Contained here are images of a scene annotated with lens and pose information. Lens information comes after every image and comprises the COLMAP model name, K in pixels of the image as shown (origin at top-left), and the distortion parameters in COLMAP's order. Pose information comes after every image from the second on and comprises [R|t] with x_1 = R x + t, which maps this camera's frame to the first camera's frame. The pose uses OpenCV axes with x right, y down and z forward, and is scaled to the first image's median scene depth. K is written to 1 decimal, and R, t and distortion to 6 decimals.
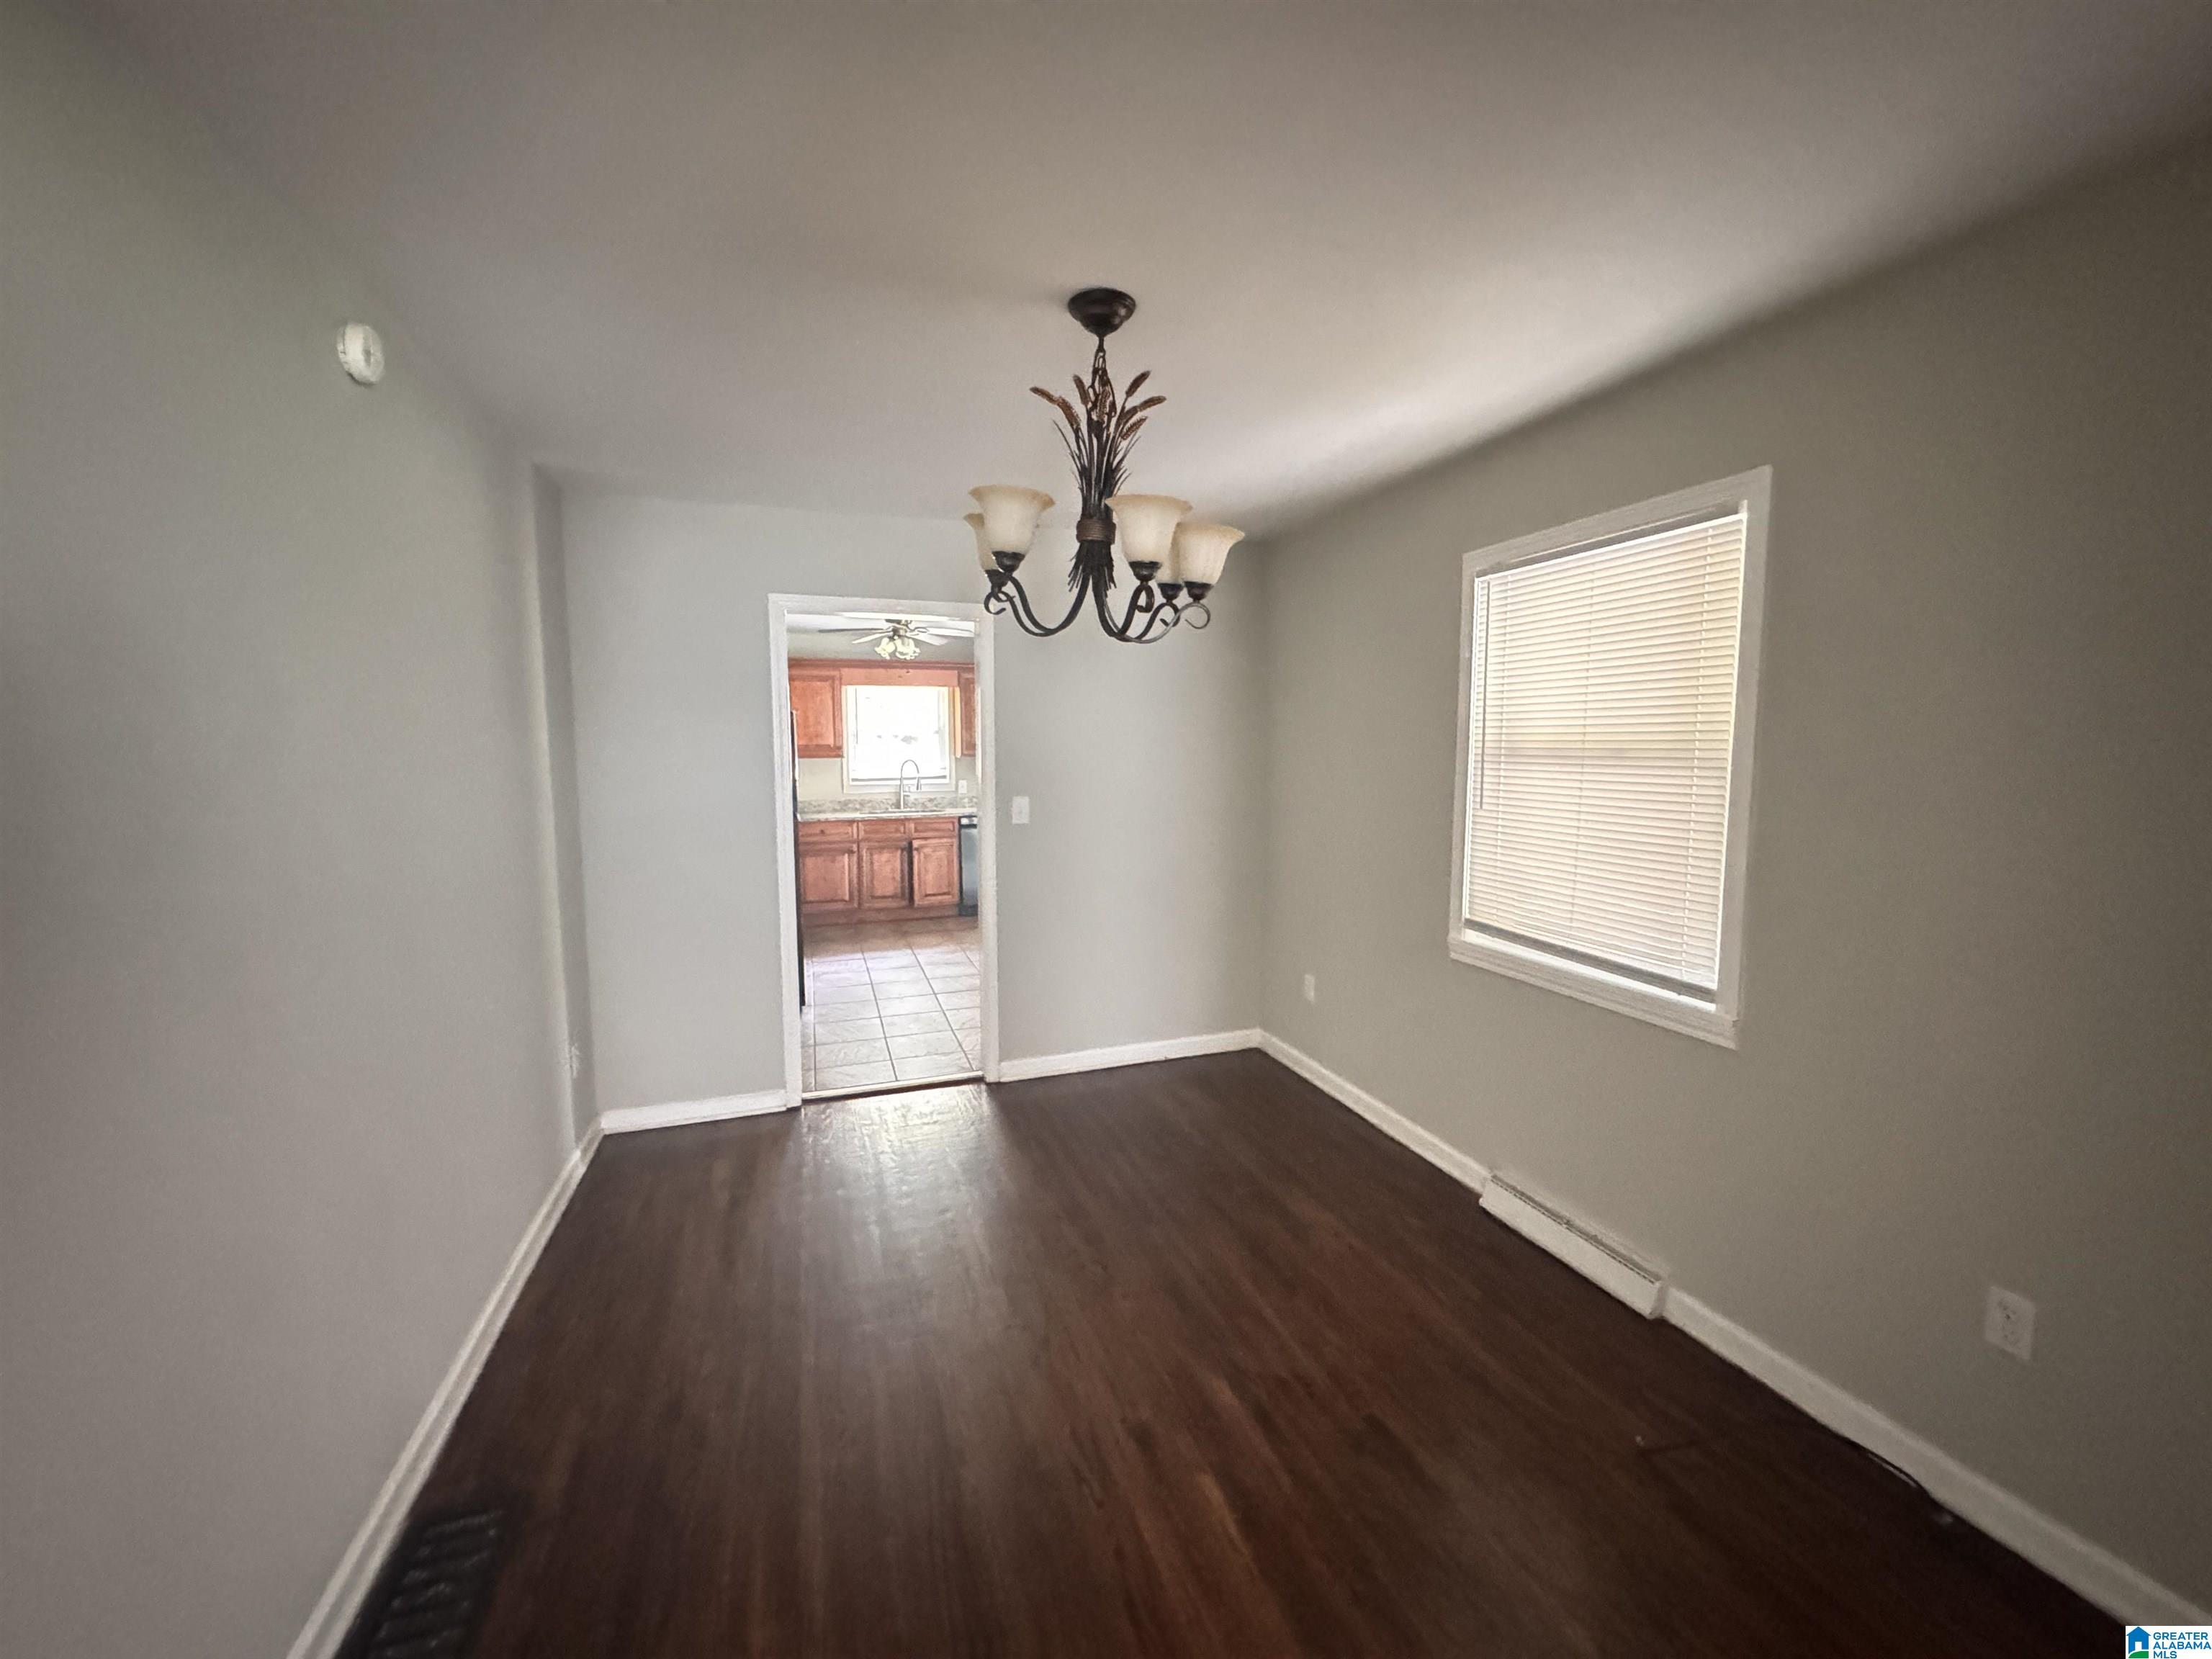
lens RADIAL K [[888.5, 0, 1106.0], [0, 888.5, 829.5], [0, 0, 1]] dist [0.000897, 0.000163]
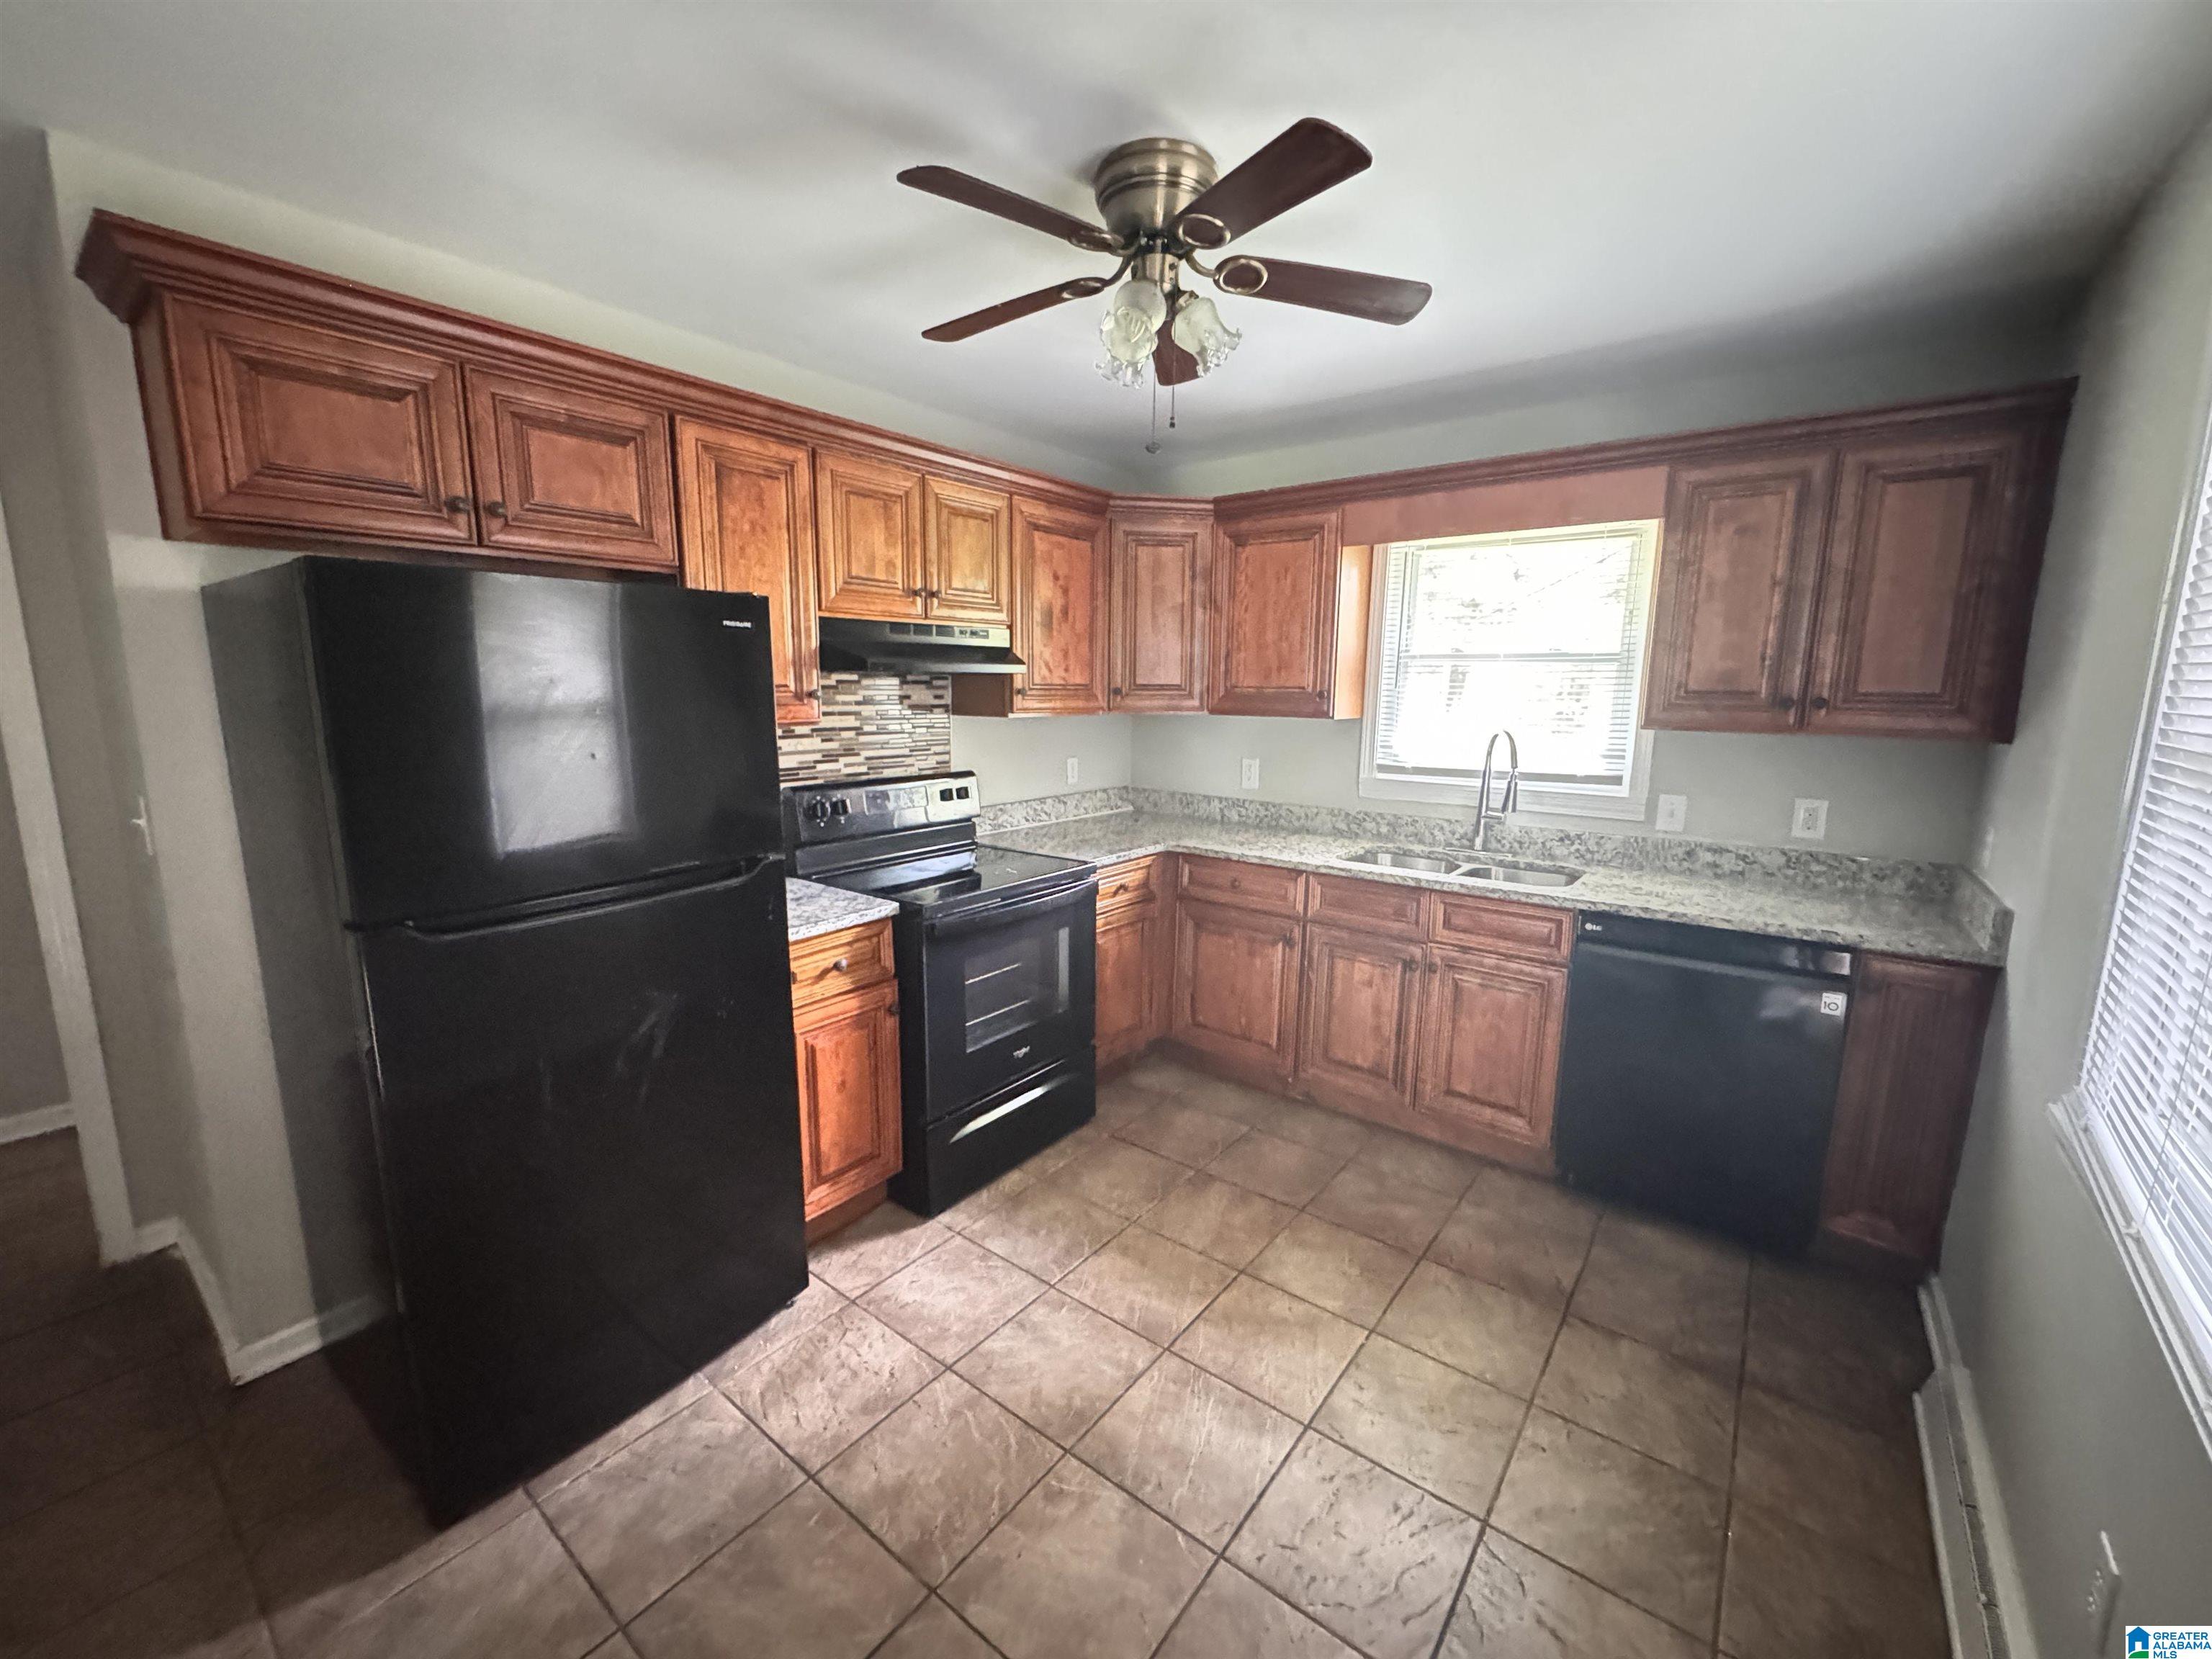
lens RADIAL K [[888.5, 0, 1106.0], [0, 888.5, 829.5], [0, 0, 1]] dist [0.000897, 0.000163]
pose [[0.531991, 0.145592, -0.834139, 0.014465], [-0.085747, 0.989306, 0.117988, -0.069775], [0.842397, 0.008756, 0.538786, 0.686385]]
